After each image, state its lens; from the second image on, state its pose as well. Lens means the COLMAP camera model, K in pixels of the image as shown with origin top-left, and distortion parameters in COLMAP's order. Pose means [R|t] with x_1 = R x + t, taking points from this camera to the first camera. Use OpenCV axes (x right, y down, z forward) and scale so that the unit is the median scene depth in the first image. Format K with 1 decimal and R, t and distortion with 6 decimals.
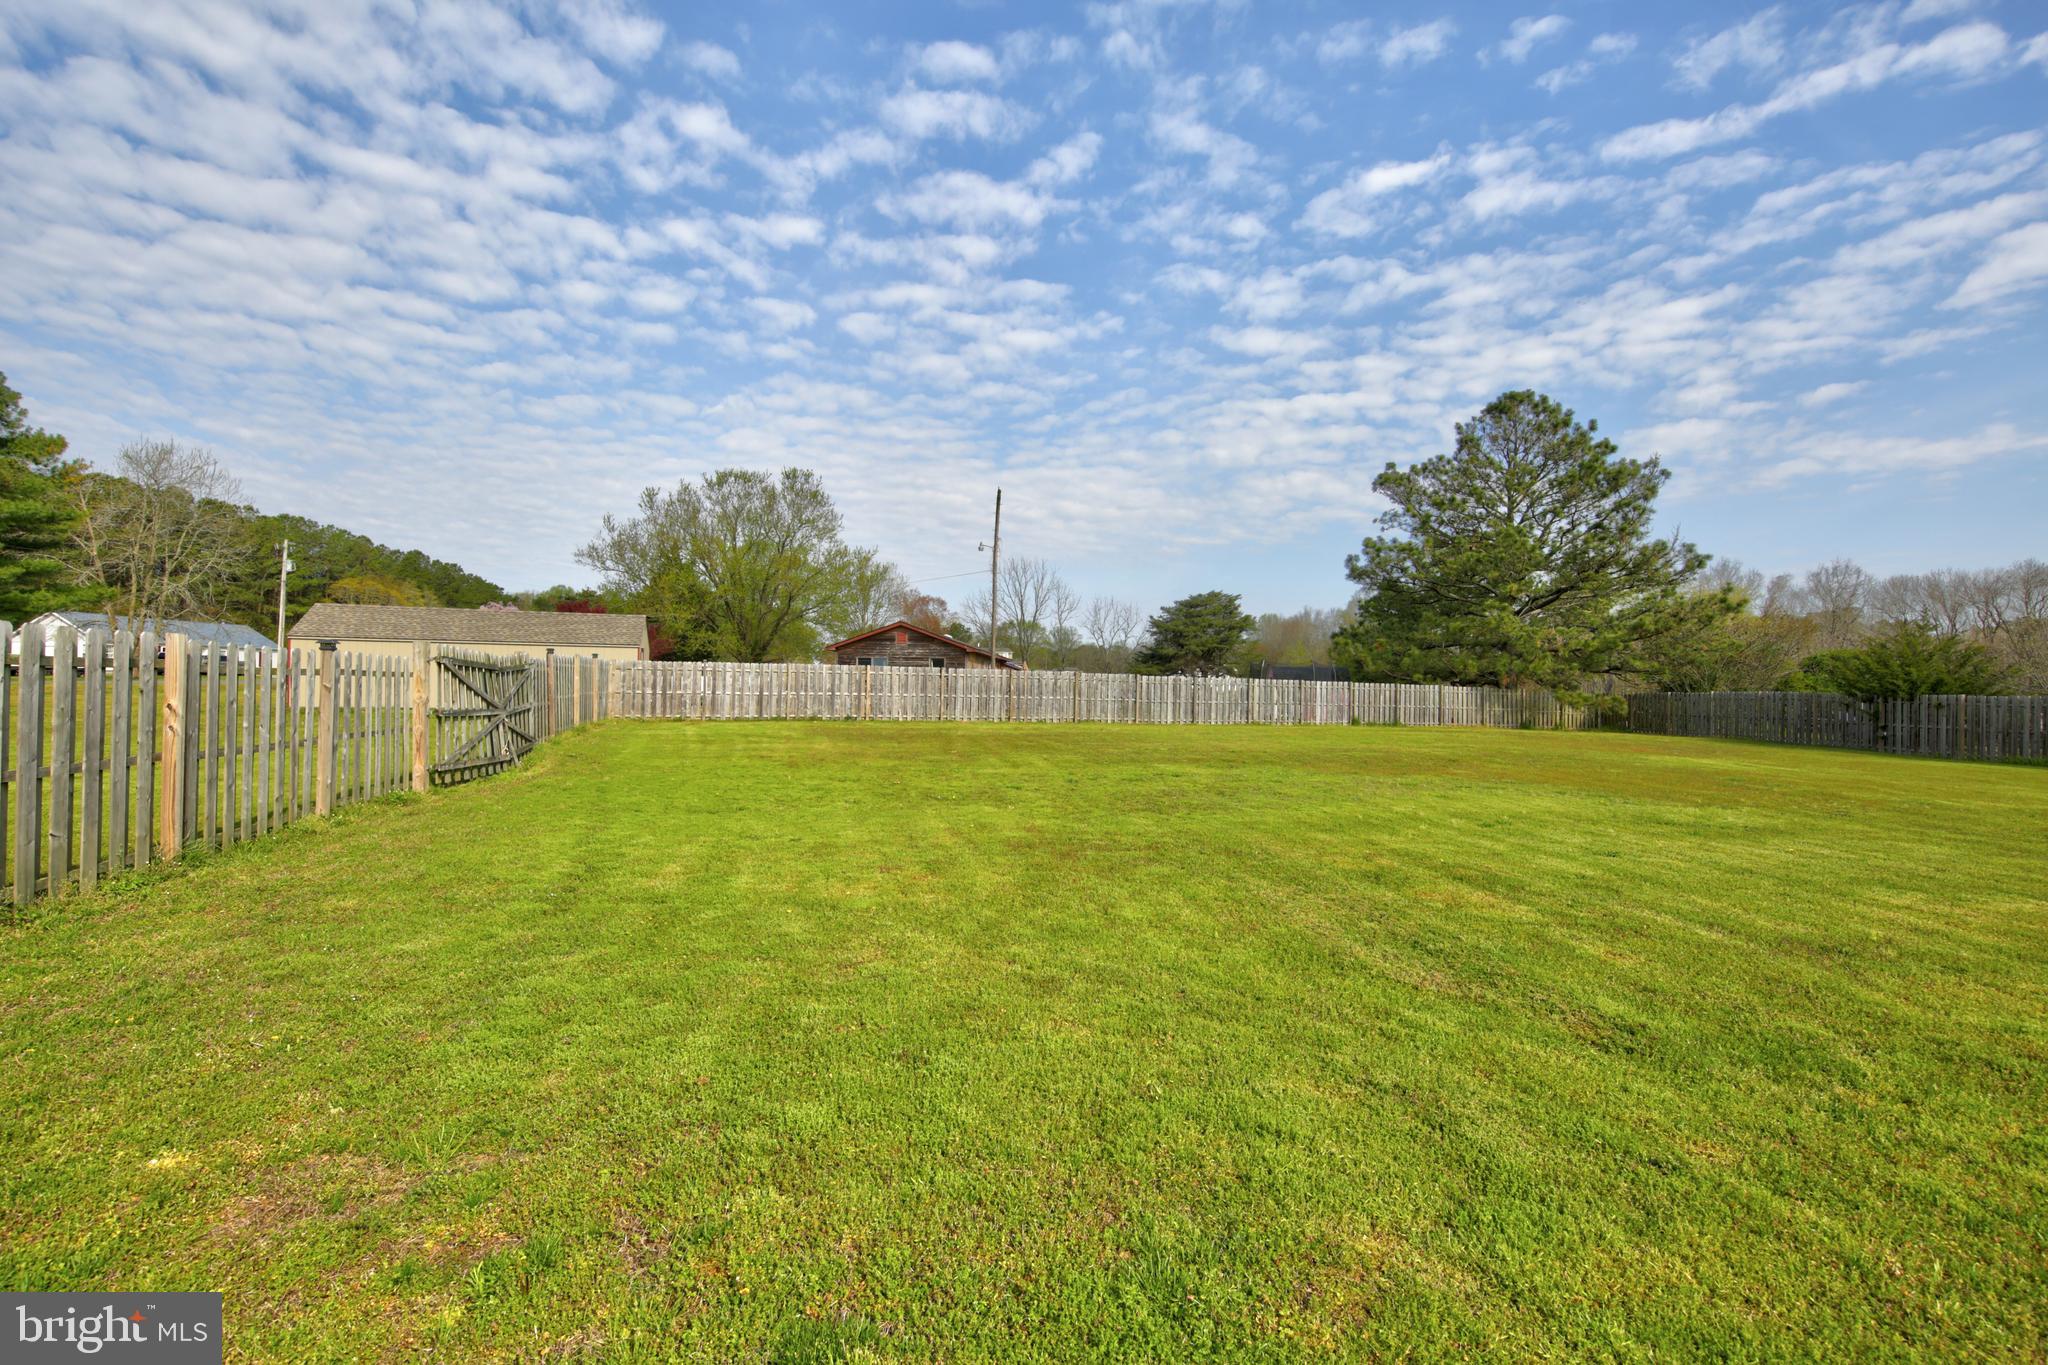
lens RADIAL K [[900.4, 0, 1009.2], [0, 900.4, 685.1], [0, 0, 1]] dist [0.013562, -0.000298]
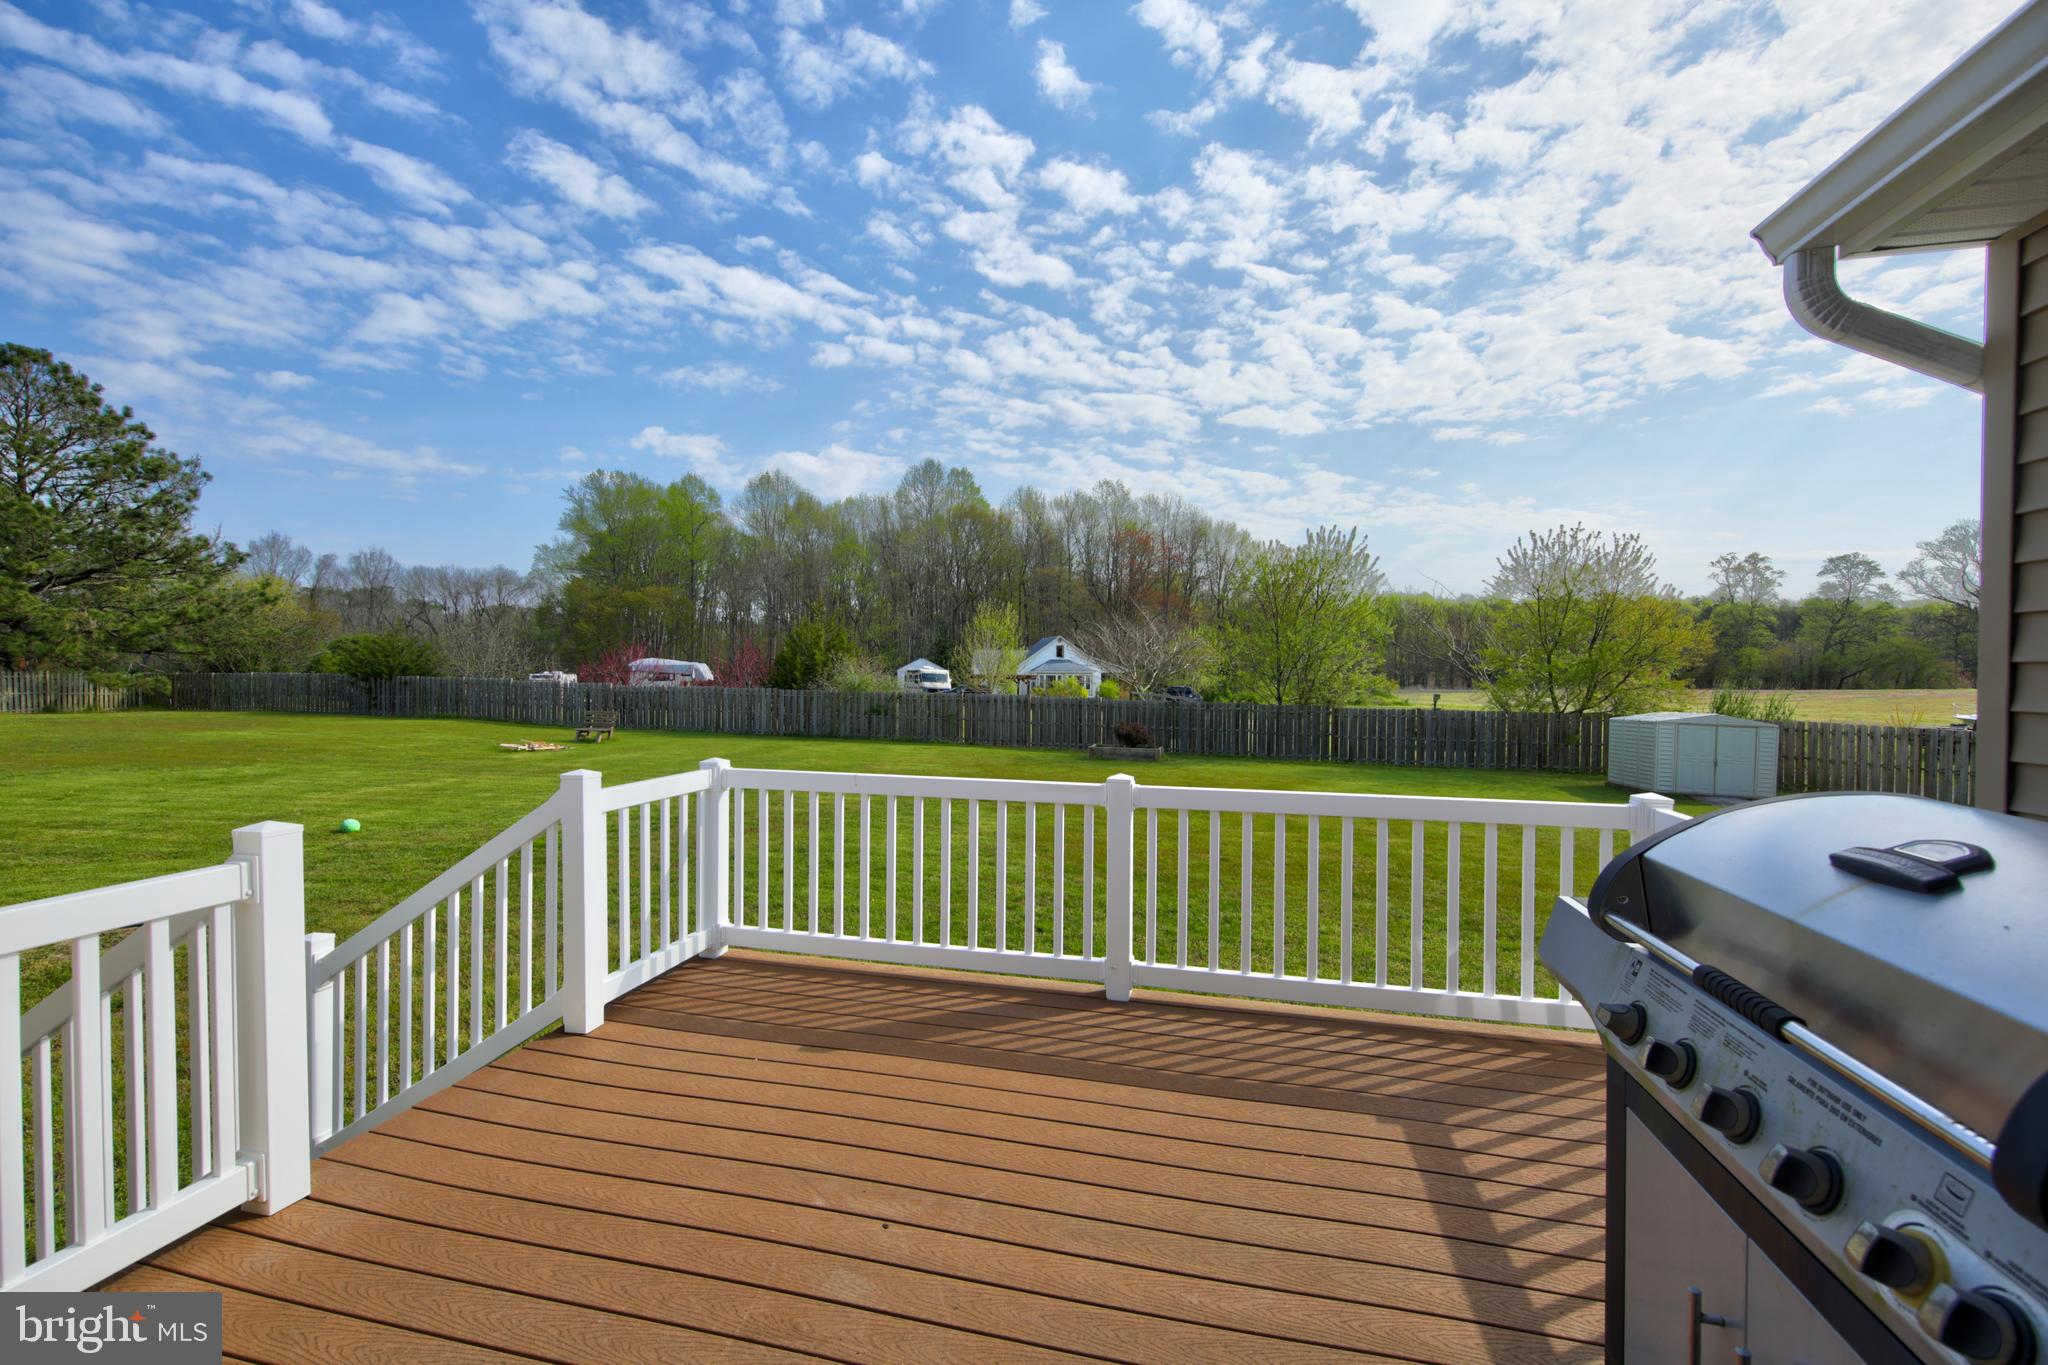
lens RADIAL K [[848.9, 0, 1028.0], [0, 848.9, 677.3], [0, 0, 1]] dist [0.008543, -0.004768]
pose [[0.181957, -0.021846, 0.983064, -0.130959], [-0.010405, 0.999654, 0.024140, -0.021326], [-0.983251, -0.014621, 0.181667, -0.190475]]
